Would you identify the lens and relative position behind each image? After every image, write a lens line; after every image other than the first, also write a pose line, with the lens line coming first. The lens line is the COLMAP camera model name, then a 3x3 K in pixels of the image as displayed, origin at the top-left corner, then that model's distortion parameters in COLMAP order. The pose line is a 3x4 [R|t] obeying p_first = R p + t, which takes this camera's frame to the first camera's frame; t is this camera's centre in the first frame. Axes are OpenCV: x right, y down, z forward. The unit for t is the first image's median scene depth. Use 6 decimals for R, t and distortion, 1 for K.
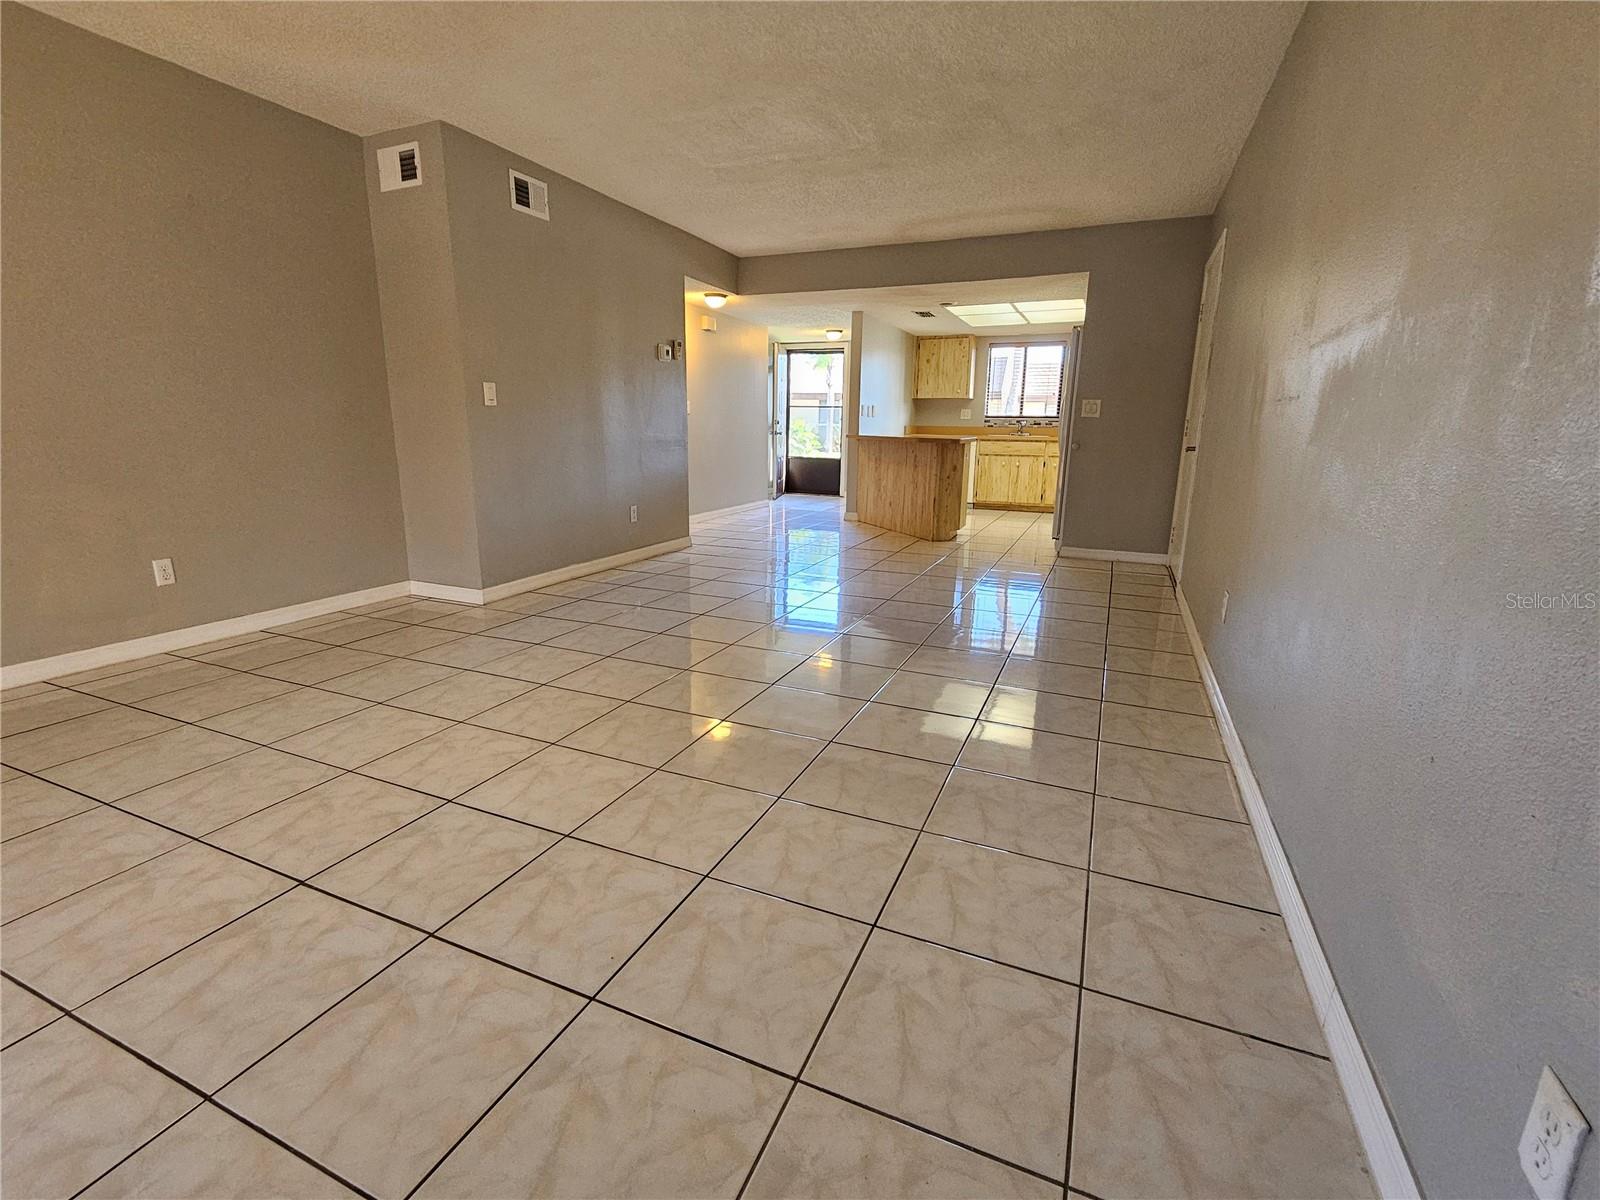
lens RADIAL K [[730.1, 0, 789.3], [0, 730.1, 596.0], [0, 0, 1]] dist [-0.001609, 0.001715]
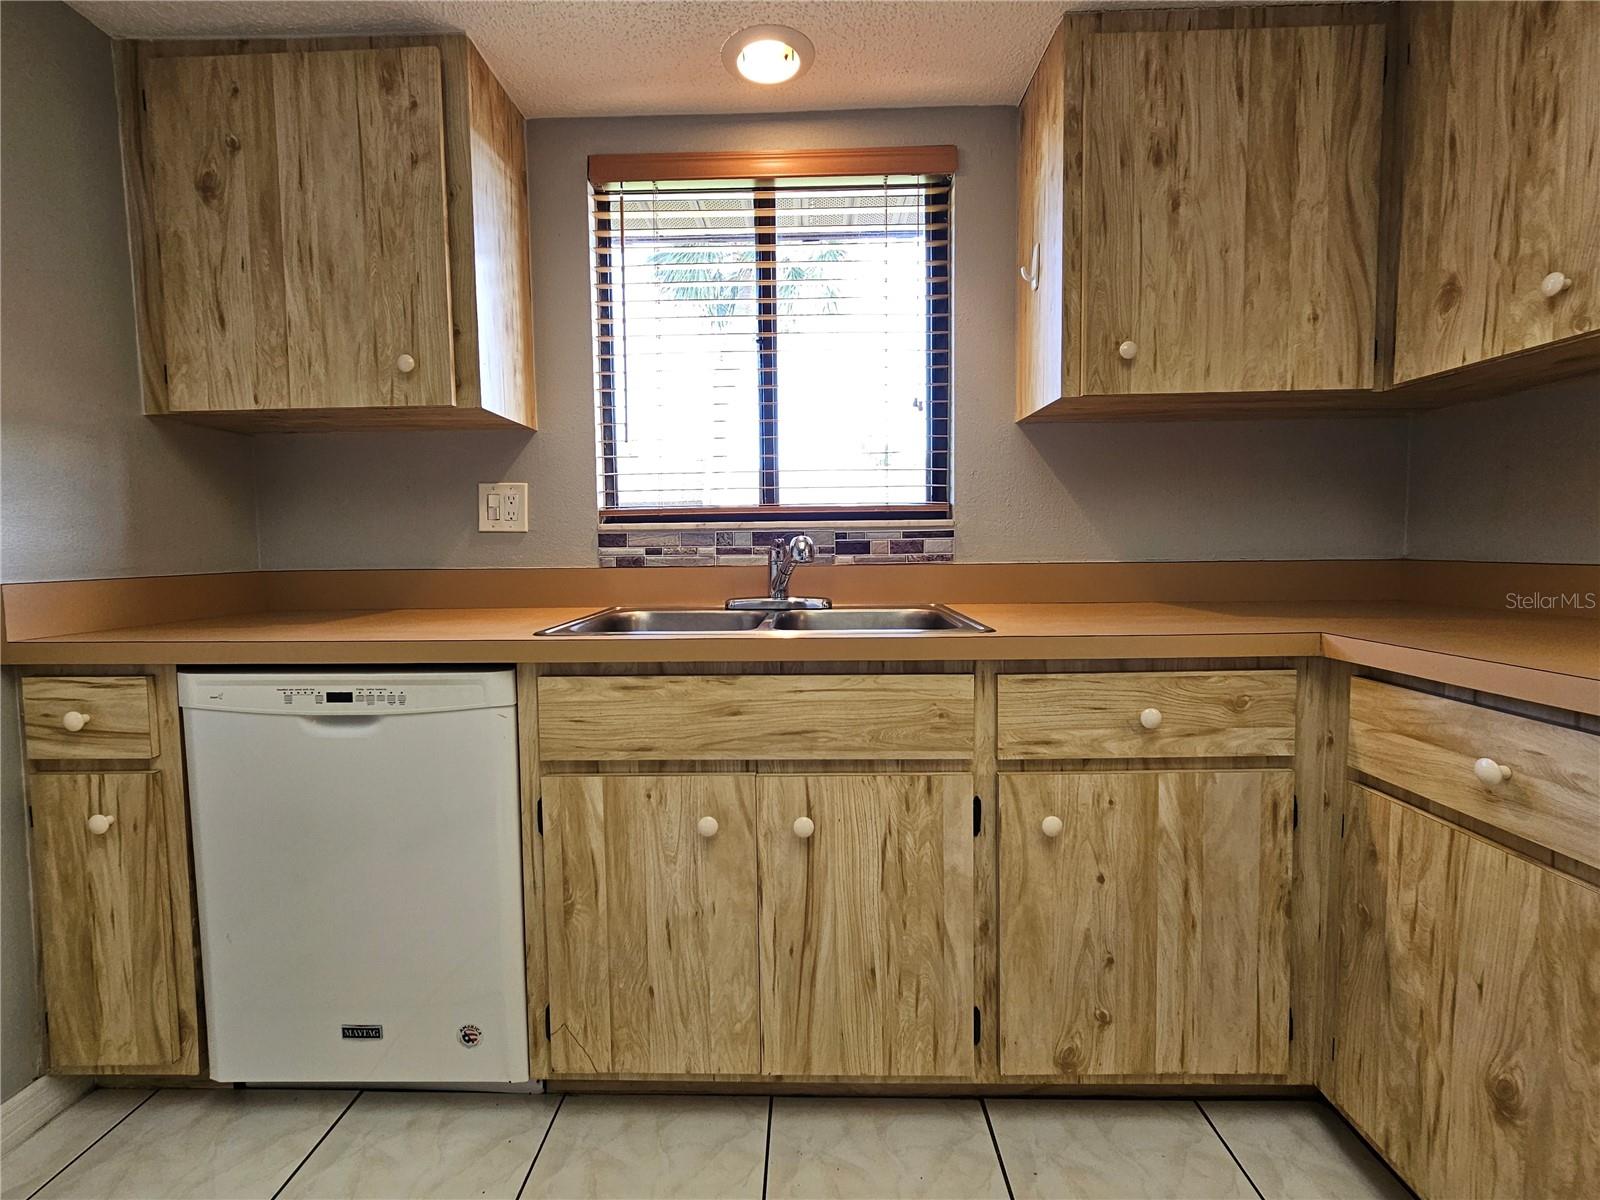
lens RADIAL K [[730.1, 0, 792.8], [0, 730.1, 590.1], [0, 0, 1]] dist [-0.001609, 0.001715]
pose [[0.926738, -0.043023, 0.373236, 0.247074], [0.105795, 0.983106, -0.149364, -0.195015], [-0.360505, 0.177907, 0.915634, 0.820143]]
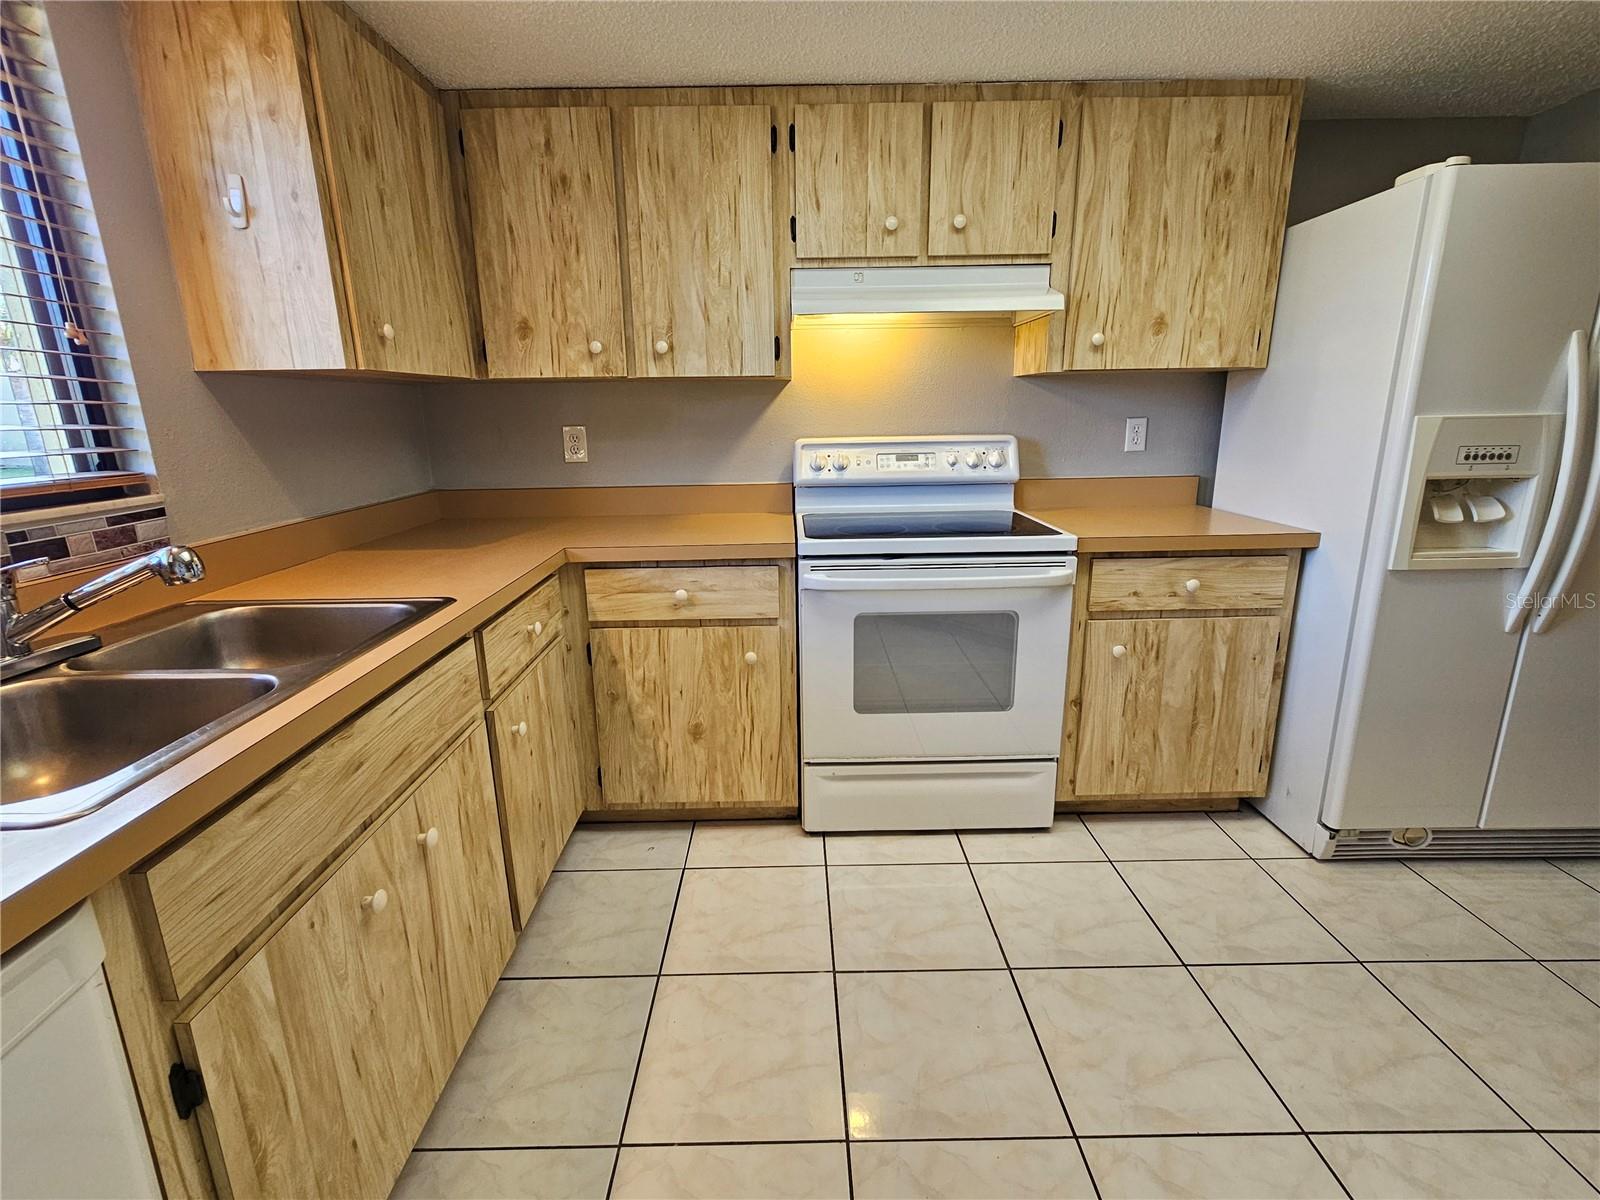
lens RADIAL K [[730.1, 0, 792.2], [0, 730.1, 590.6], [0, 0, 1]] dist [-0.001609, 0.001715]
pose [[-0.403573, -0.222717, 0.887427, 0.164487], [0.225899, 0.915639, 0.332529, -0.241819], [-0.886622, 0.334668, -0.319216, 0.920975]]
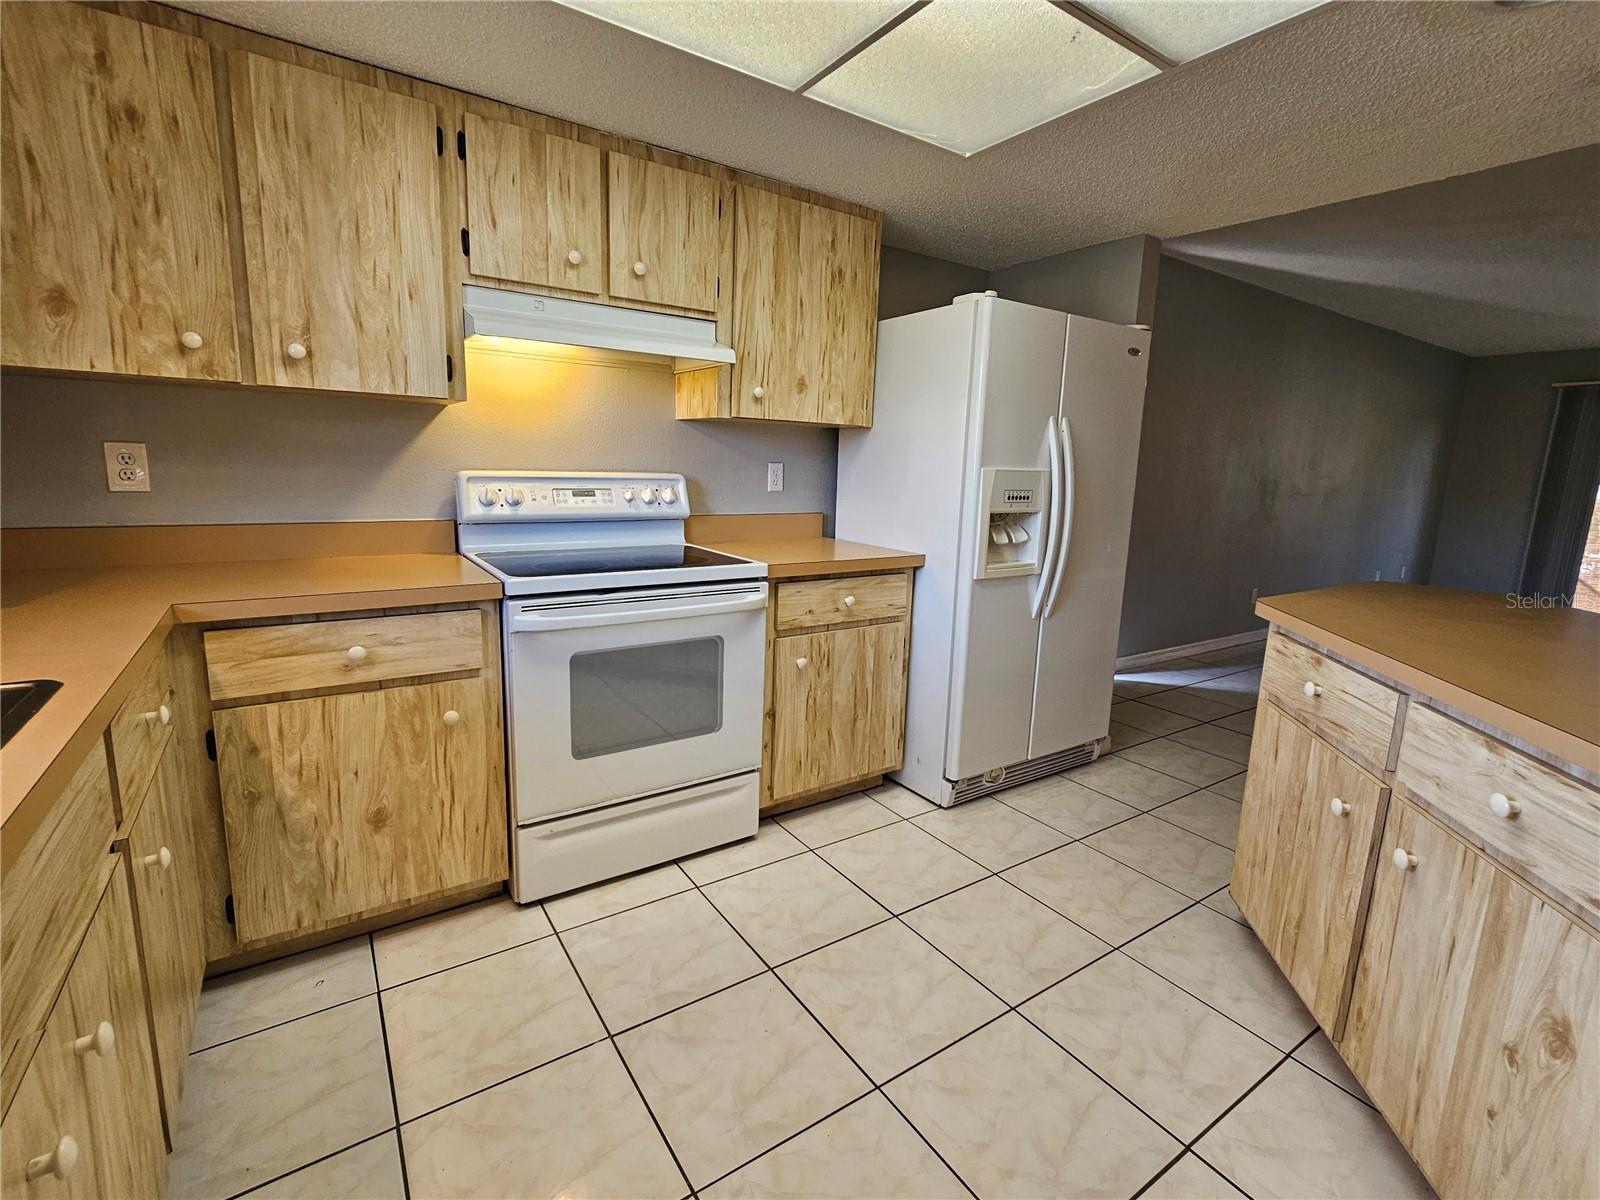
lens RADIAL K [[730.1, 0, 794.5], [0, 730.1, 590.4], [0, 0, 1]] dist [-0.001609, 0.001715]
pose [[-0.841355, -0.130778, 0.524423, 0.189680], [0.086953, 0.924894, 0.370149, -0.246316], [-0.533443, 0.357027, -0.766792, 0.955378]]
